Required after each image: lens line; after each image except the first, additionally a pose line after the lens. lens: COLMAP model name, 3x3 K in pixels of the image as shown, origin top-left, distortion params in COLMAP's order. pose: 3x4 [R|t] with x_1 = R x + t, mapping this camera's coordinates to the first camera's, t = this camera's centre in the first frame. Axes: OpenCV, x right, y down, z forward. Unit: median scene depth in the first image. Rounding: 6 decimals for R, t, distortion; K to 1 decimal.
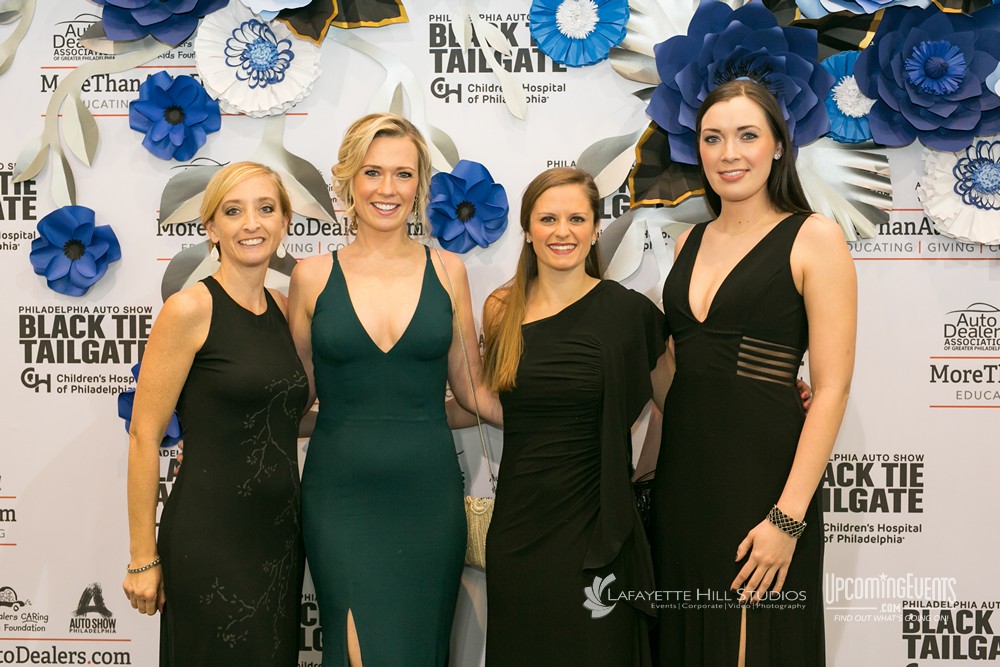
lens RADIAL K [[1455.9, 0, 454.1], [0, 1455.9, 341.5], [0, 0, 1]] dist [0.058272, 0.000000]
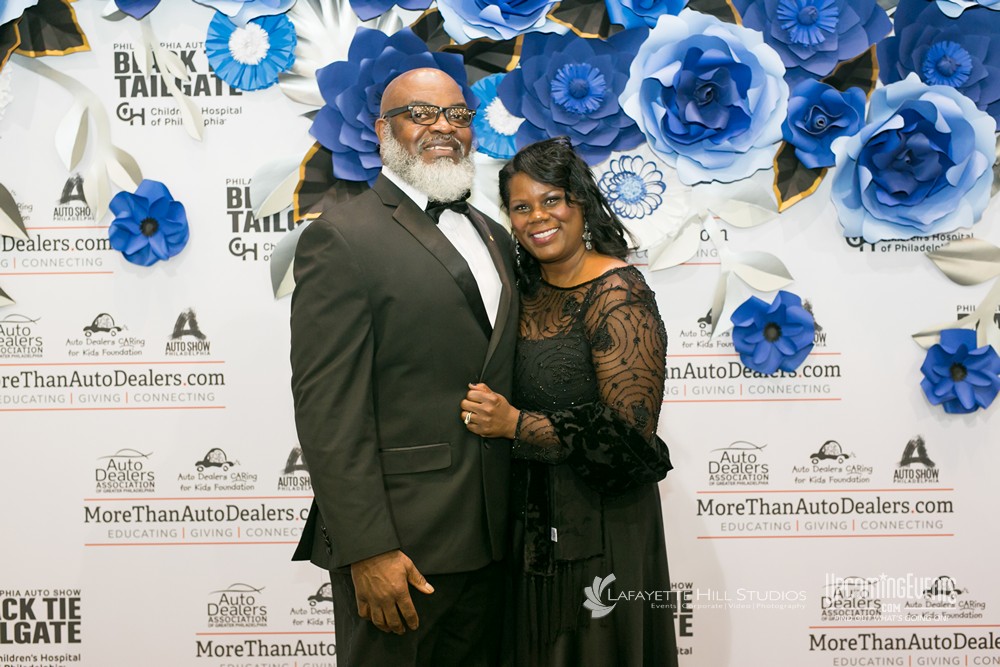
lens RADIAL K [[1455.9, 0, 491.7], [0, 1455.9, 335.0], [0, 0, 1]] dist [0.058272, 0.000000]
pose [[0.999871, -0.015684, -0.003520, 0.262607], [0.015659, 0.999853, -0.006984, 0.001318], [0.003629, 0.006928, 0.999969, -0.070162]]
